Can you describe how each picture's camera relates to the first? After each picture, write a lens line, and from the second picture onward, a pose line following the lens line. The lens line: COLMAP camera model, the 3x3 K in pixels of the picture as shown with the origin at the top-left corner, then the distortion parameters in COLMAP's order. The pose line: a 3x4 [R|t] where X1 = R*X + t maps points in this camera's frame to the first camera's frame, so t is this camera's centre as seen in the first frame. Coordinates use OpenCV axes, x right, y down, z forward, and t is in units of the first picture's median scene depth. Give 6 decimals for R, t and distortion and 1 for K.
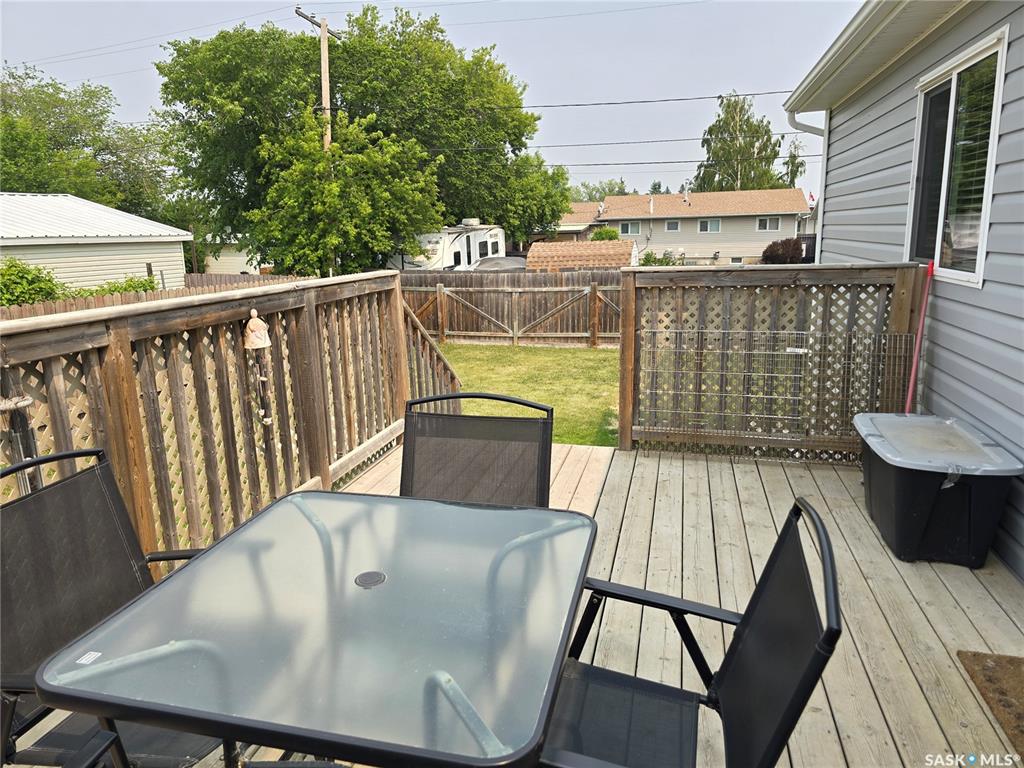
lens RADIAL K [[692.4, 0, 510.6], [0, 692.4, 384.6], [0, 0, 1]] dist [0.061221, -0.050818]
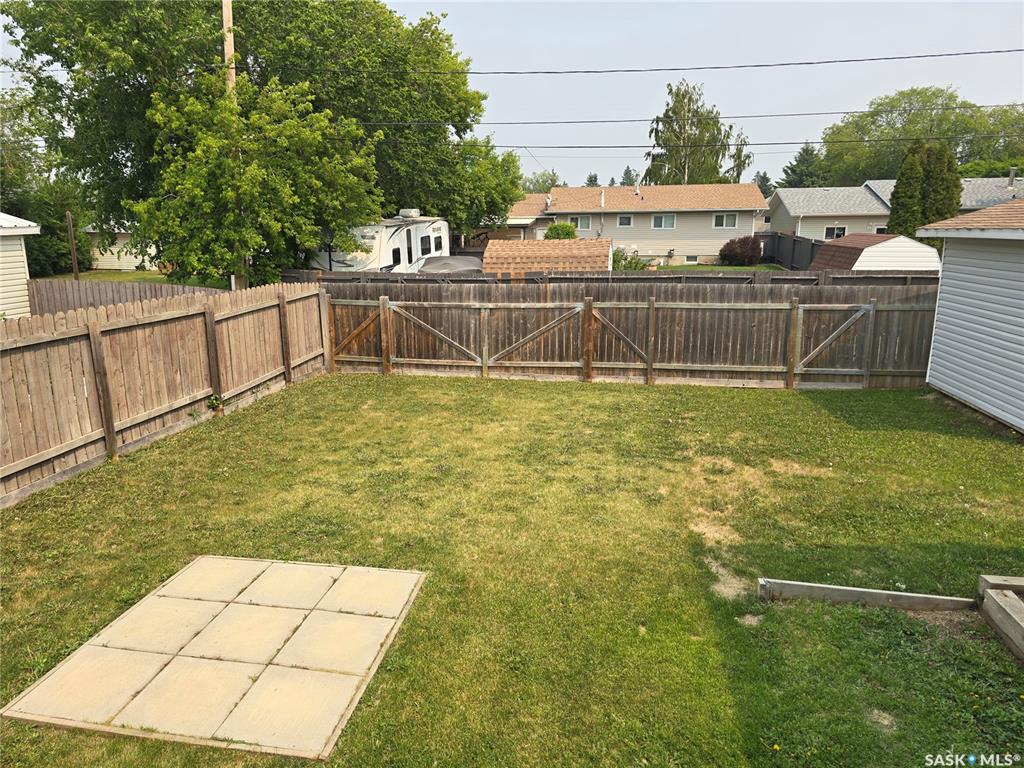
lens RADIAL K [[692.4, 0, 502.8], [0, 692.4, 378.1], [0, 0, 1]] dist [0.061221, -0.050818]
pose [[0.995707, -0.005754, 0.092384, -0.026348], [0.005413, 0.999978, 0.003947, -0.035381], [-0.092405, -0.003430, 0.995716, 0.140914]]
